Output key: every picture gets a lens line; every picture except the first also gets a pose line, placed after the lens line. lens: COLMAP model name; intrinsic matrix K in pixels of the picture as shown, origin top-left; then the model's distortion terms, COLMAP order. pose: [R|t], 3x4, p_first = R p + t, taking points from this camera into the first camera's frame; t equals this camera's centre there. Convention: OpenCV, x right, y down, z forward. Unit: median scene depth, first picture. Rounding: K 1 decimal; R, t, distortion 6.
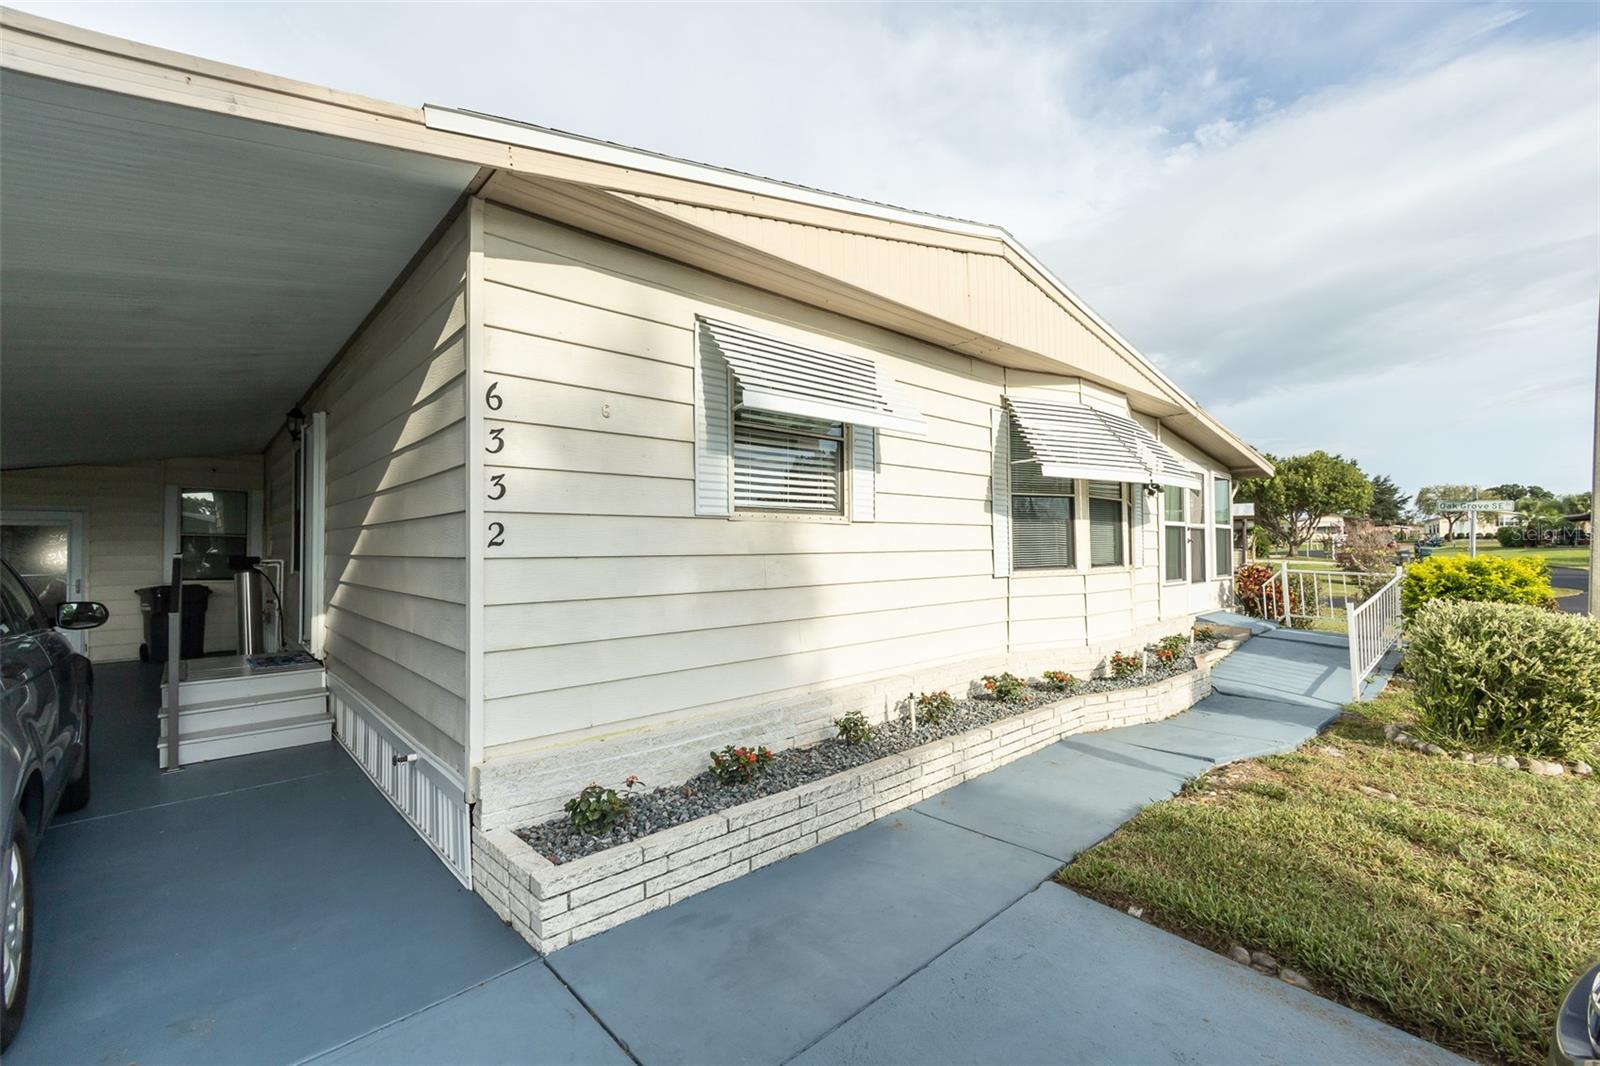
lens RADIAL K [[679.8, 0, 800.0], [0, 679.8, 533.0], [0, 0, 1]] dist [-0.006977, -0.000555]
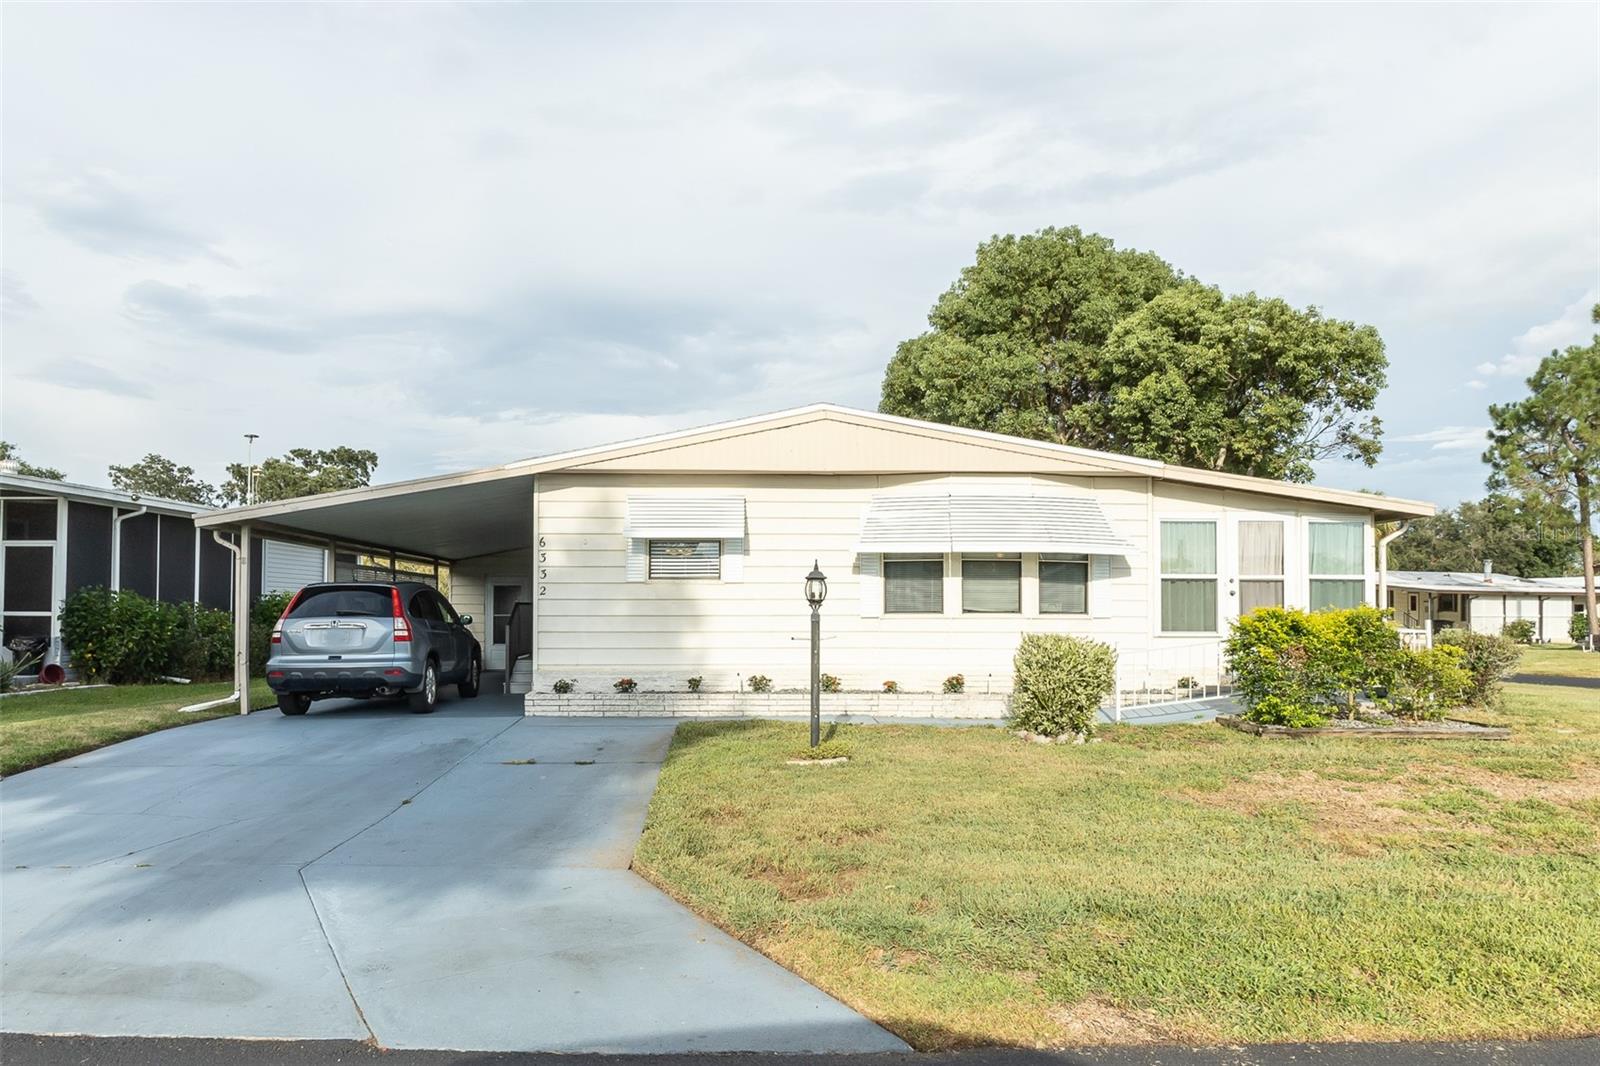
lens RADIAL K [[1173.7, 0, 800.0], [0, 1173.7, 533.0], [0, 0, 1]] dist [-0.006385, -0.001059]
pose [[0.758983, -0.039957, -0.649883, 2.923401], [0.006986, 0.998558, -0.053236, 0.024204], [0.651072, 0.035865, 0.758168, -1.669038]]
